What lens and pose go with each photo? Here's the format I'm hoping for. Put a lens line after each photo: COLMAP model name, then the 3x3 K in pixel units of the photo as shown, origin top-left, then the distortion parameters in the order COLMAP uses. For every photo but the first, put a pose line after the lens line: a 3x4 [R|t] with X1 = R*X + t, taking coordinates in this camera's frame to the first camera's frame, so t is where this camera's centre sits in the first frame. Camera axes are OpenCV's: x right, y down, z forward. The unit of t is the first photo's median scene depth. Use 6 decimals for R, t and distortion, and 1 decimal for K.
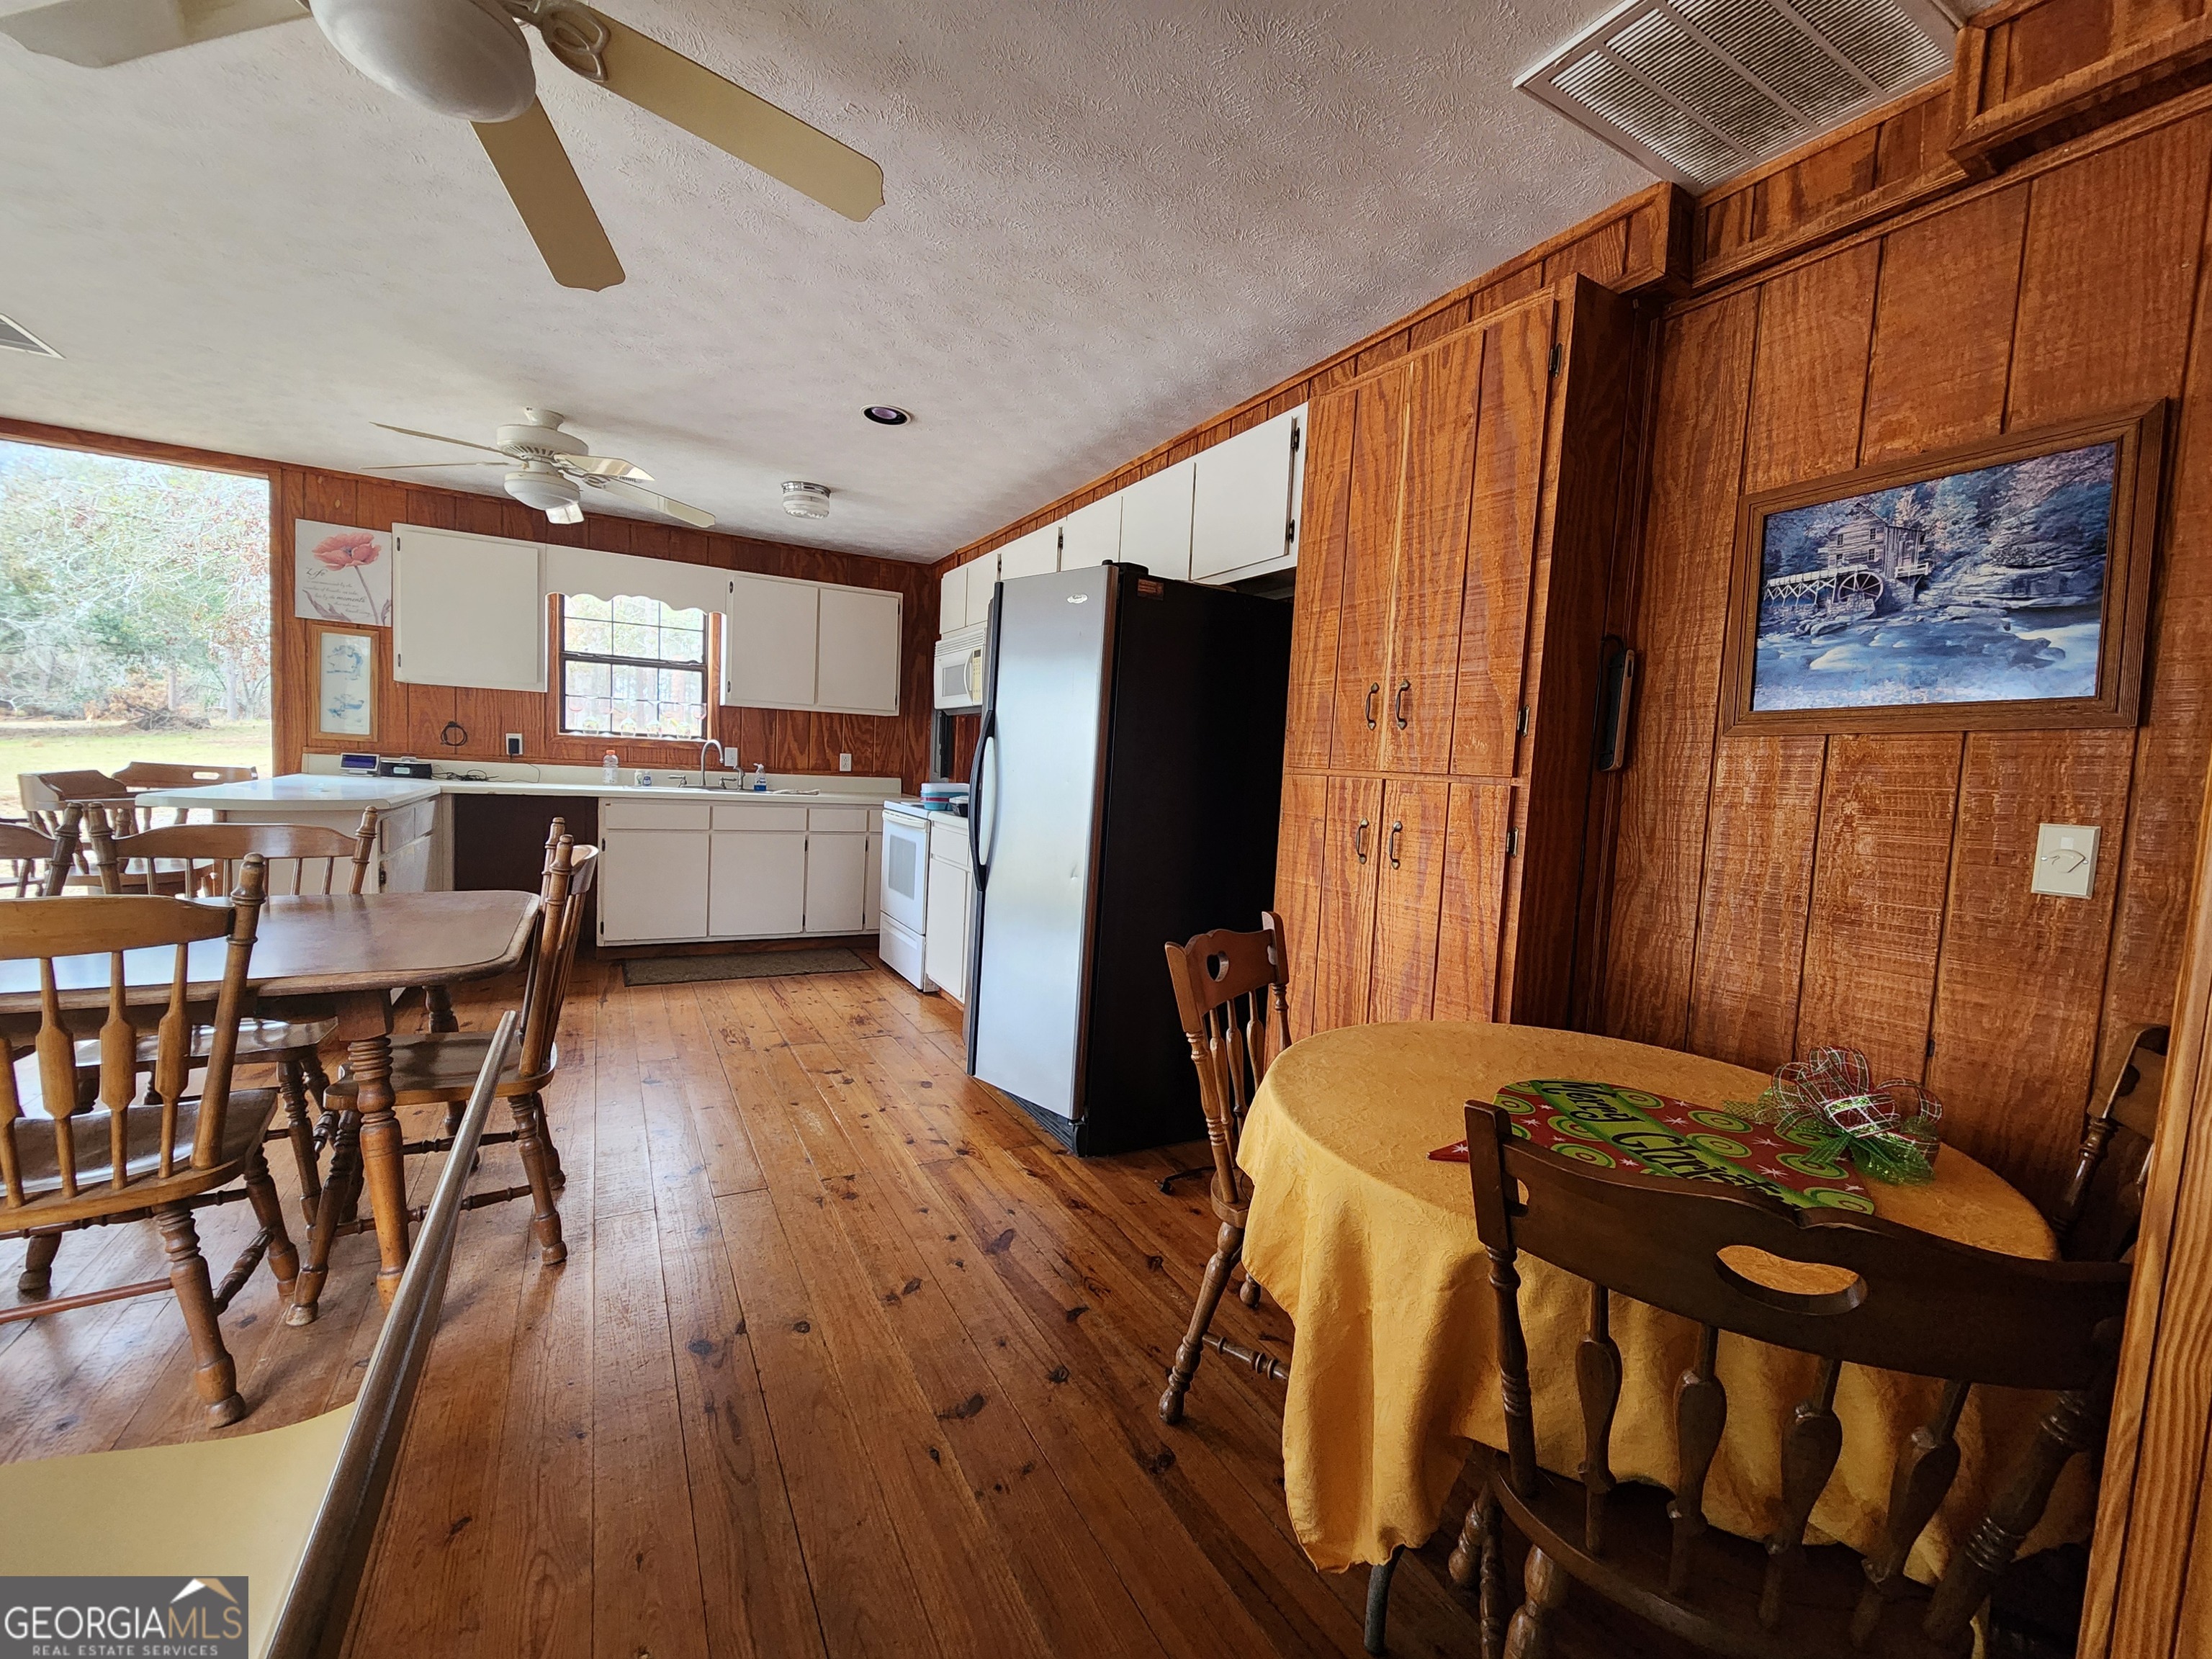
lens RADIAL K [[899.2, 0, 1113.1], [0, 899.2, 828.3], [0, 0, 1]] dist [-0.004018, -0.000240]
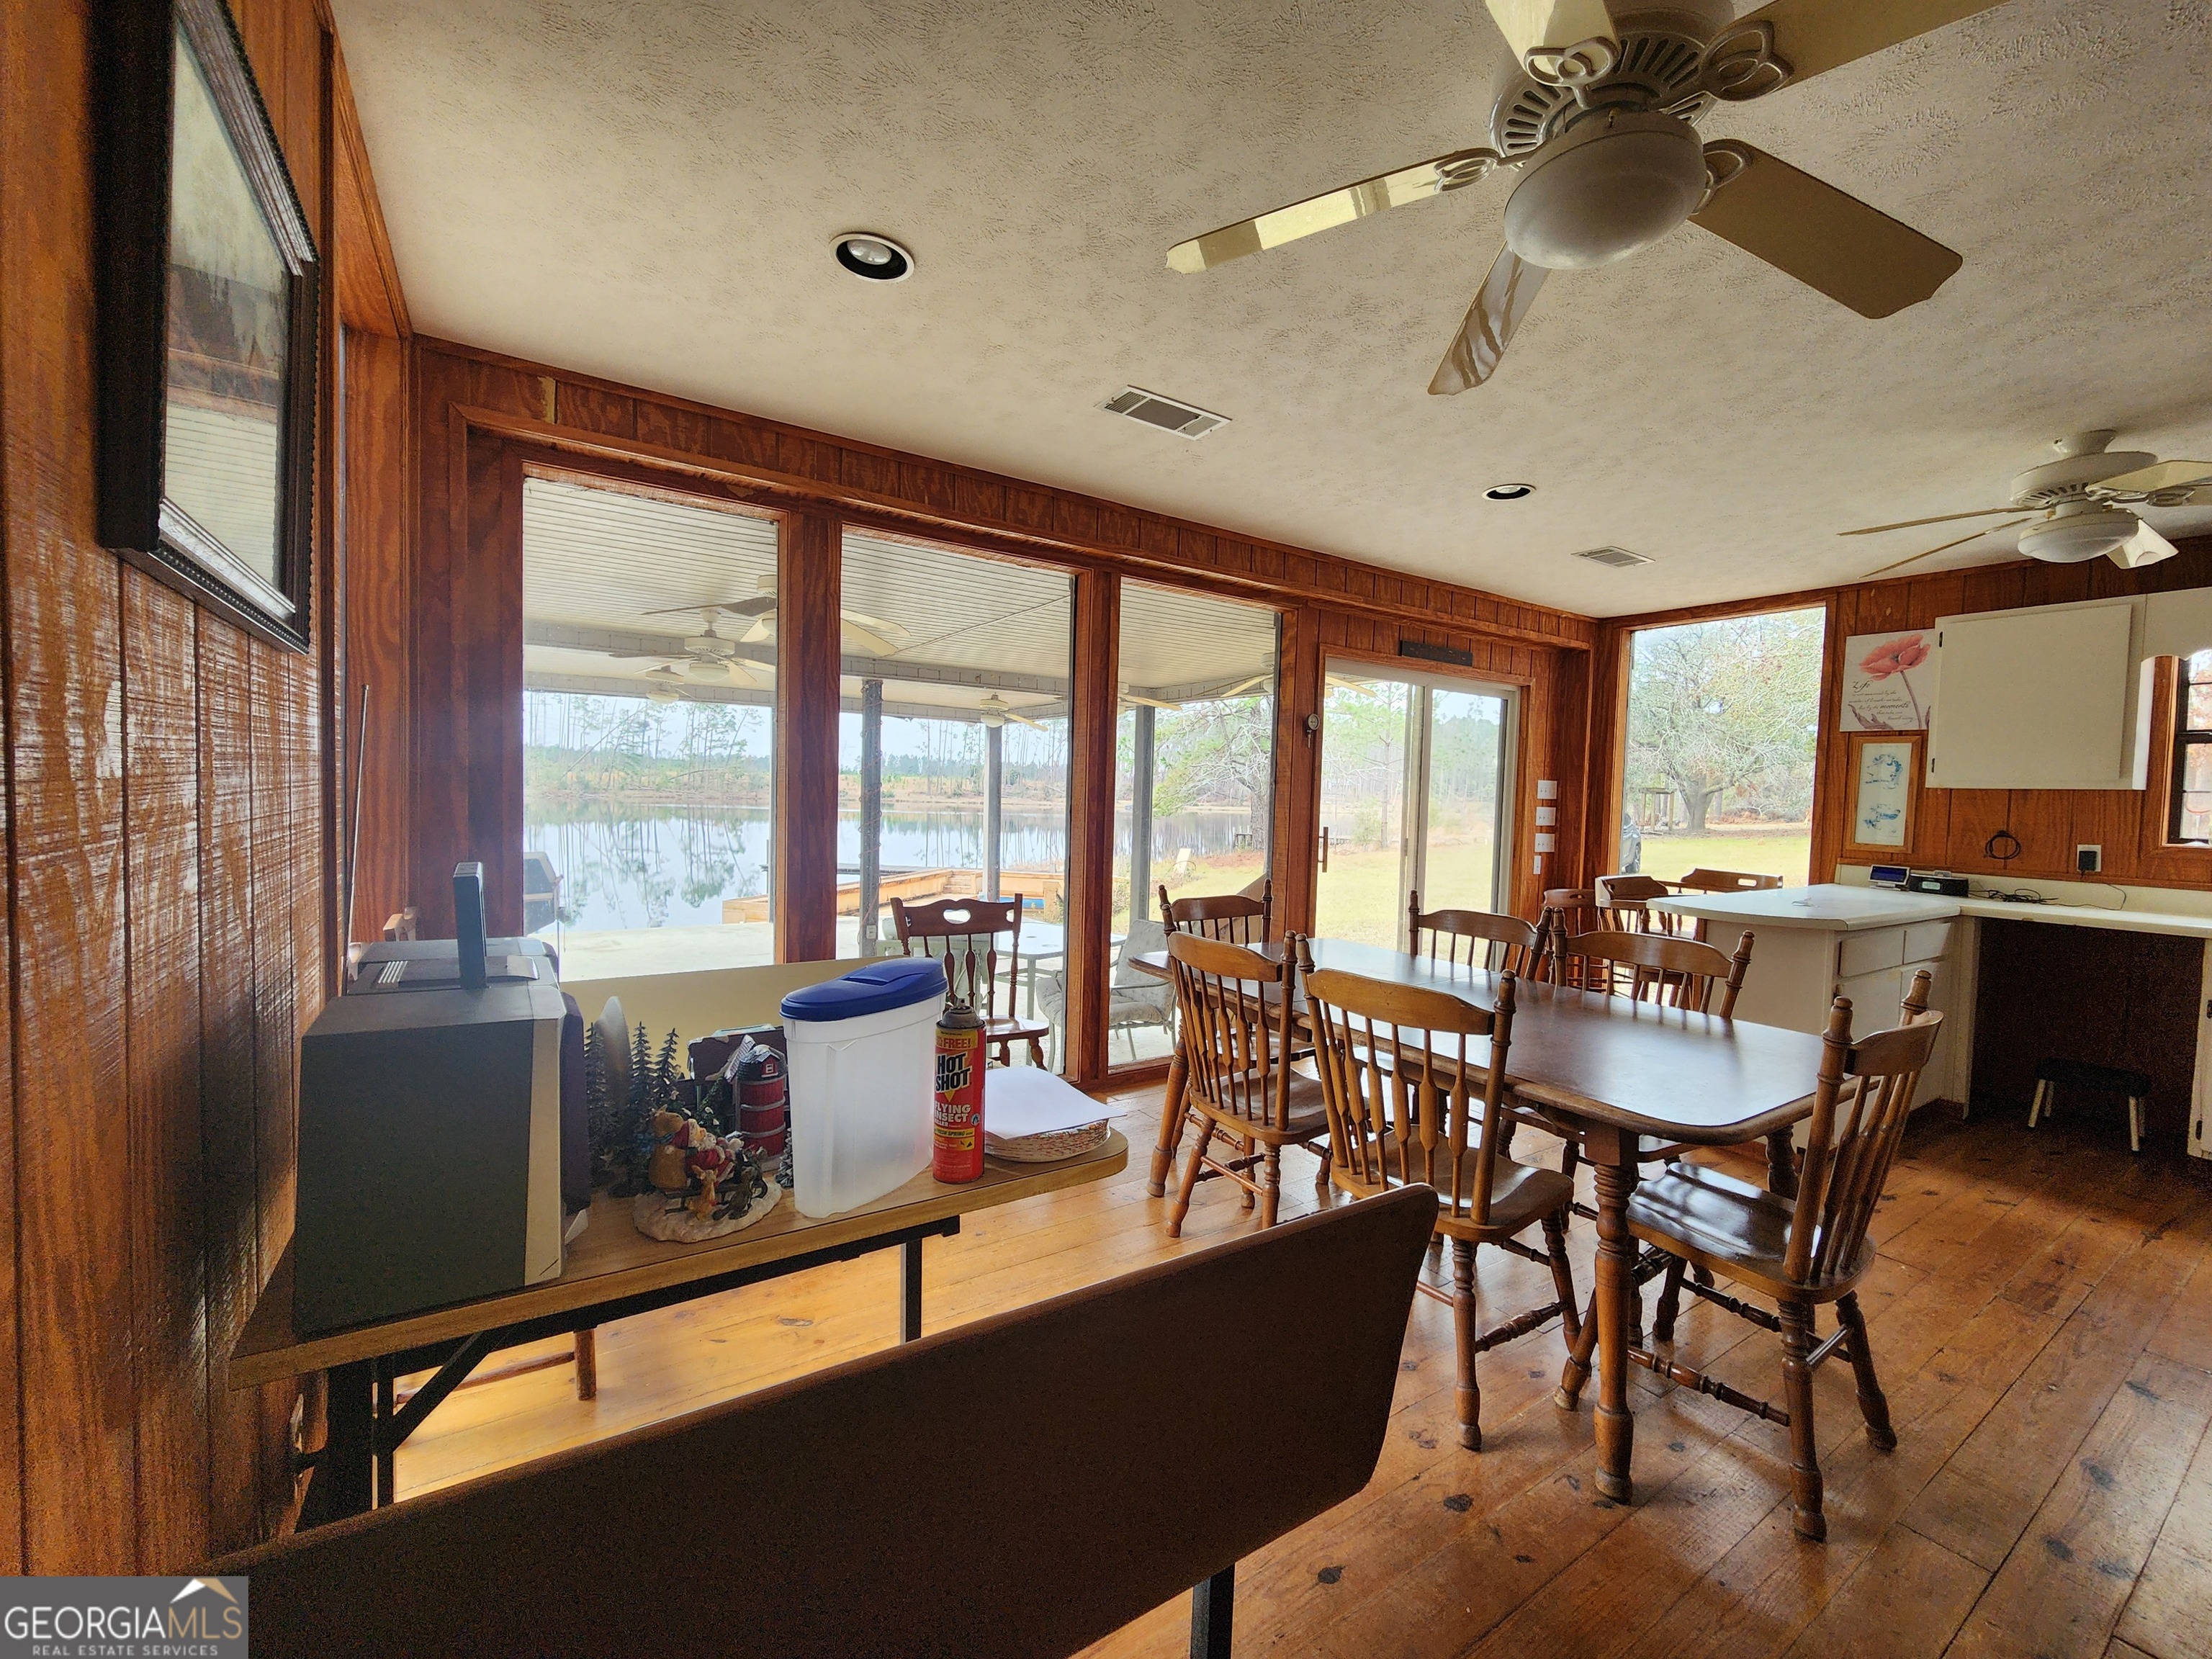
lens RADIAL K [[899.2, 0, 1111.0], [0, 899.2, 832.4], [0, 0, 1]] dist [-0.004018, -0.000240]
pose [[0.073145, -0.009637, -0.997275, 0.049198], [-0.096771, 0.995166, -0.016714, -0.022770], [0.992615, 0.097730, 0.071859, 0.108561]]
